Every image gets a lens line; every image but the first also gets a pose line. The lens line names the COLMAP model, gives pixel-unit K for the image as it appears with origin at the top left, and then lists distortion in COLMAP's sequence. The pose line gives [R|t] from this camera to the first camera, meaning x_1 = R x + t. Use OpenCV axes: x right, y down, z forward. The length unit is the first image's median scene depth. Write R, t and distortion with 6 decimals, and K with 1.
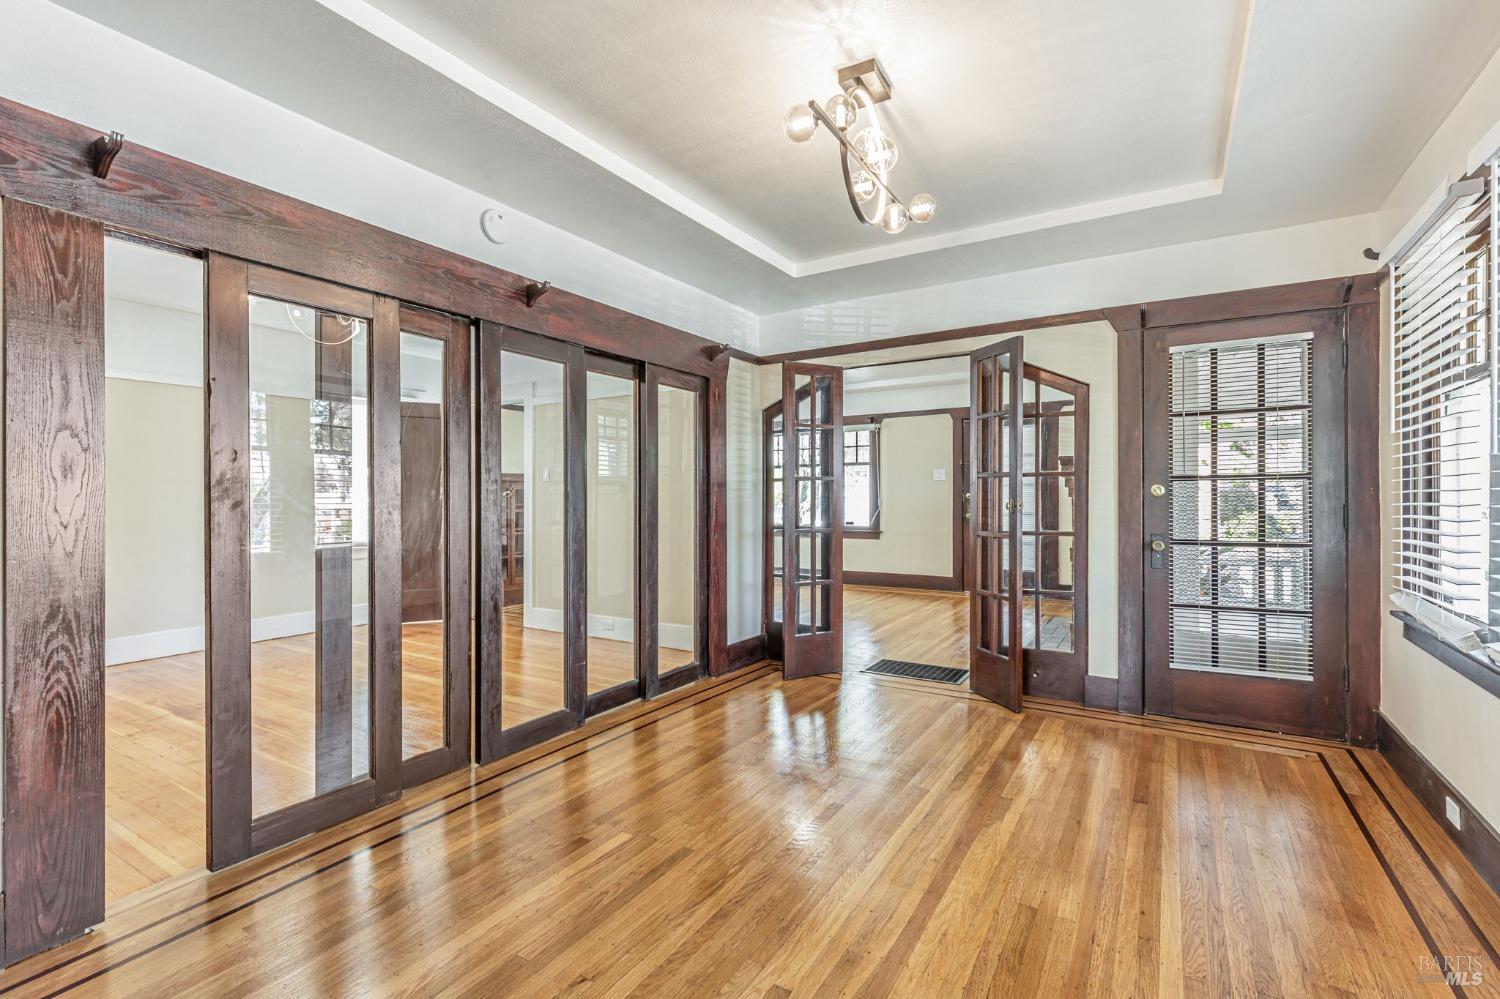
lens RADIAL K [[676.3, 0, 744.0], [0, 676.3, 490.8], [0, 0, 1]] dist [0.001207, 0.000390]
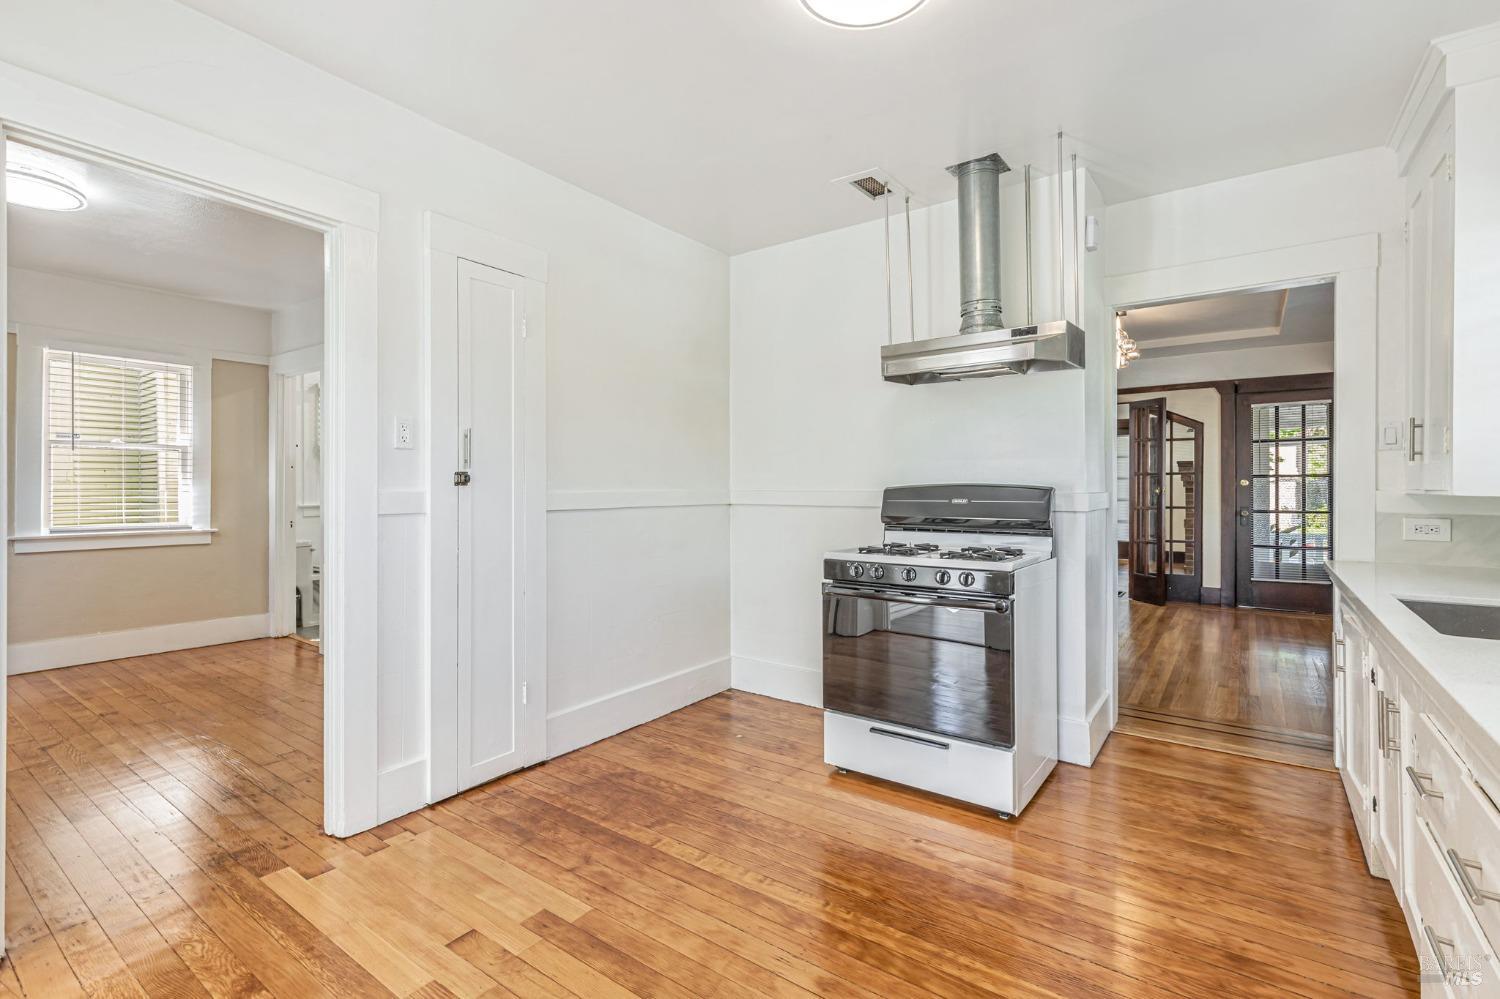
lens RADIAL K [[676.3, 0, 746.6], [0, 676.3, 485.3], [0, 0, 1]] dist [0.001207, 0.000390]
pose [[0.996688, 0.002361, -0.081280, -0.565469], [-0.002410, 0.999997, -0.000511, 0.009812], [0.081279, 0.000705, 0.996691, -0.907846]]
